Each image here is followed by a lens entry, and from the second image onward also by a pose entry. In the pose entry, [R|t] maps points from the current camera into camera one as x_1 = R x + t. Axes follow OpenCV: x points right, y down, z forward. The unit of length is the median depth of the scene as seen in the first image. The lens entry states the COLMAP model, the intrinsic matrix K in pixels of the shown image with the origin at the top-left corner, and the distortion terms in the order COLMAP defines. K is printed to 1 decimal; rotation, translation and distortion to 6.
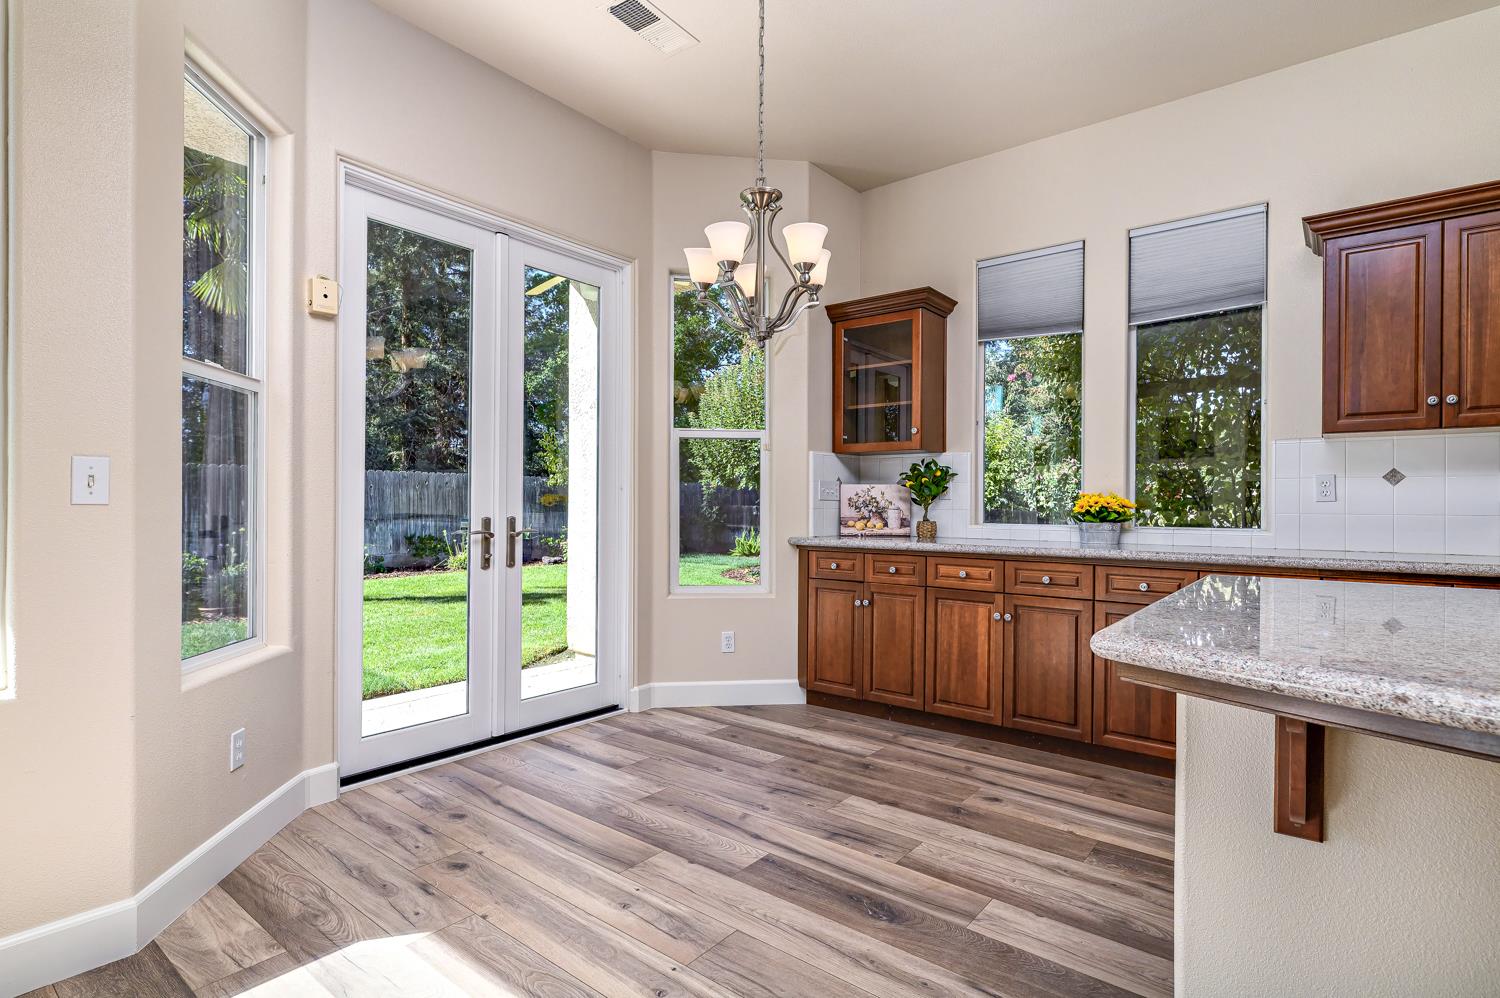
lens RADIAL K [[745.3, 0, 750.0], [0, 745.3, 499.0], [0, 0, 1]] dist [0.000107, -0.000579]
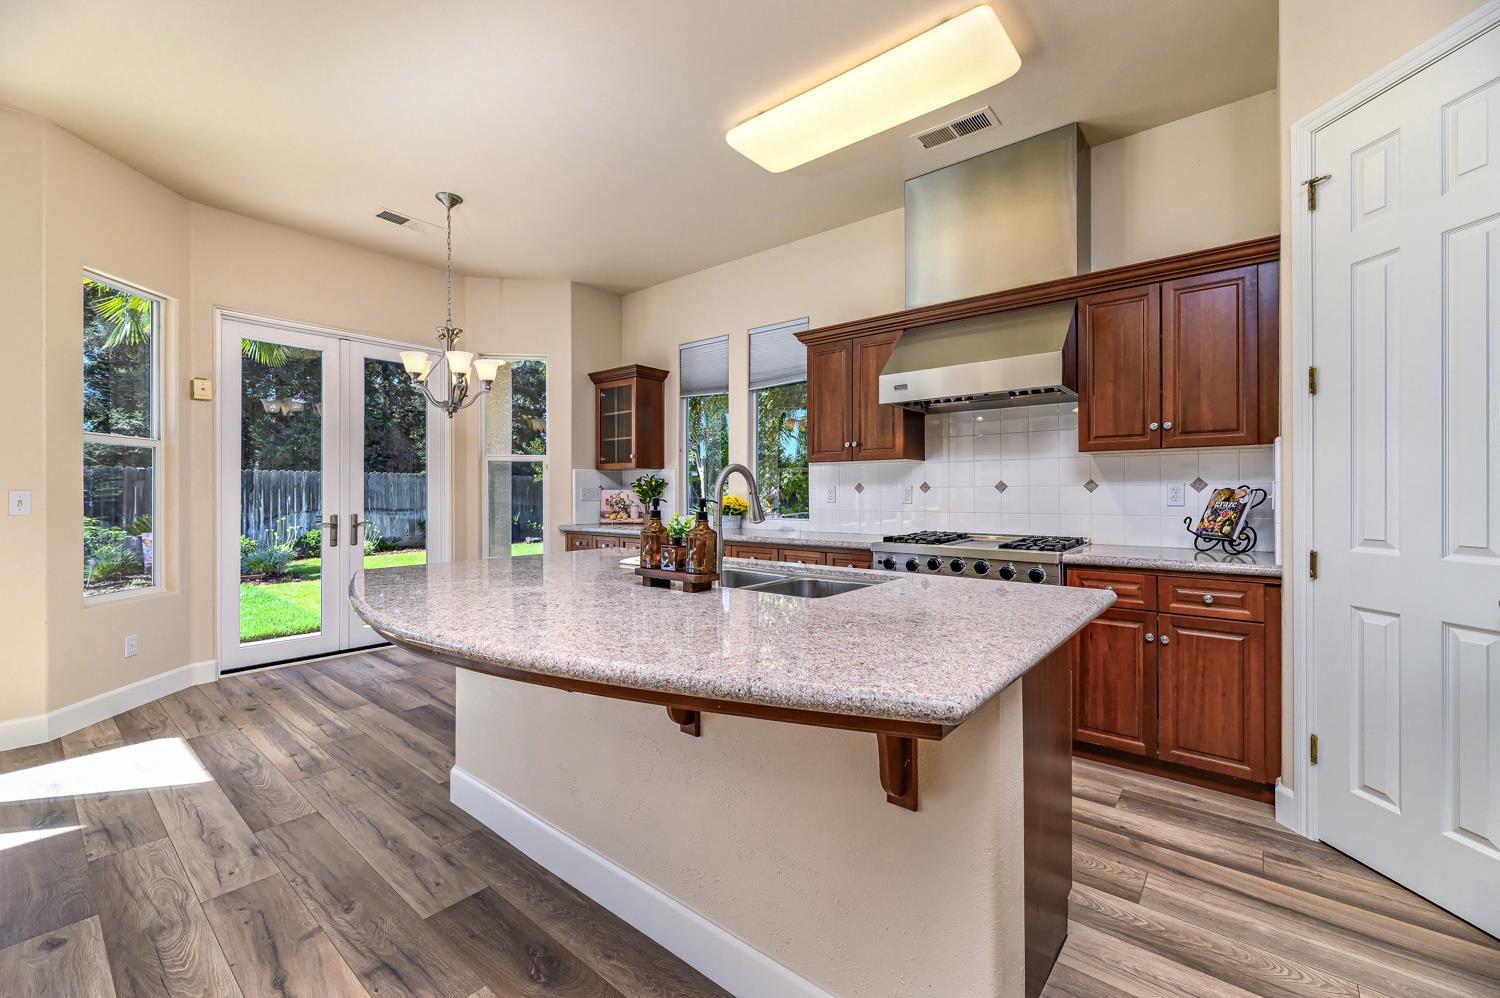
lens RADIAL K [[614.1, 0, 753.3], [0, 614.1, 489.5], [0, 0, 1]] dist [0.001977, -0.000409]
pose [[0.999912, -0.006270, -0.011693, 0.552989], [0.006294, 0.999978, 0.002023, -0.026285], [0.011680, -0.002096, 0.999930, -0.314325]]
